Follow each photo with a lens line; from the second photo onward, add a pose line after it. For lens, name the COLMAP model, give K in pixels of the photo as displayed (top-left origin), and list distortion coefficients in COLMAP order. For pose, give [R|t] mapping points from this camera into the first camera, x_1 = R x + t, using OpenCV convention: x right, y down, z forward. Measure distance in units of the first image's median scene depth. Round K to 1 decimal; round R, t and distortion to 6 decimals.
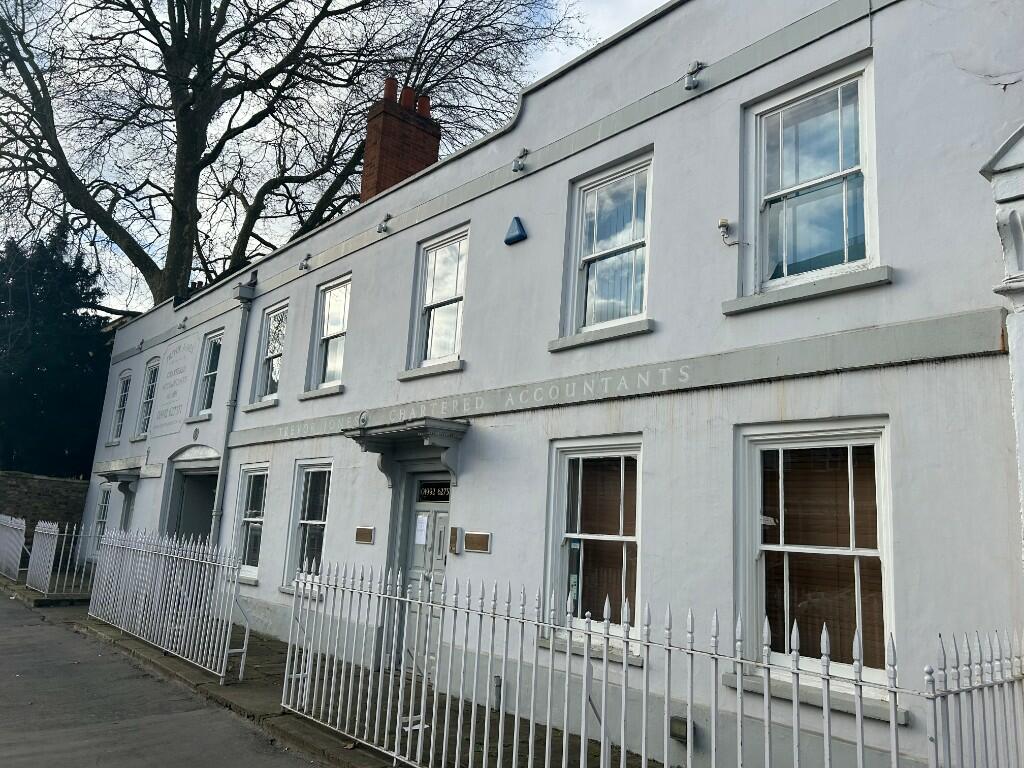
lens RADIAL K [[745.5, 0, 511.3], [0, 745.5, 385.7], [0, 0, 1]] dist [0.055924, -0.000145]
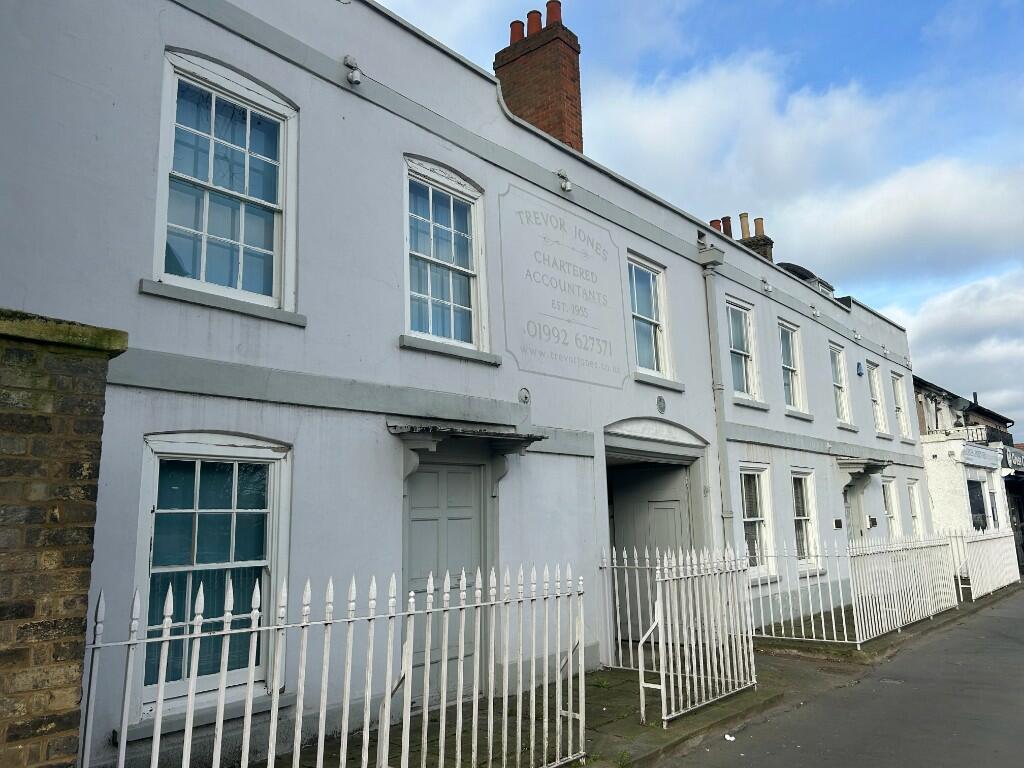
lens RADIAL K [[745.5, 0, 512.0], [0, 745.5, 377.4], [0, 0, 1]] dist [0.055924, -0.000145]
pose [[-0.115390, 0.114695, 0.986676, -1.263442], [-0.194924, 0.971384, -0.135714, 0.185587], [-0.974007, -0.207987, -0.089731, 1.385641]]
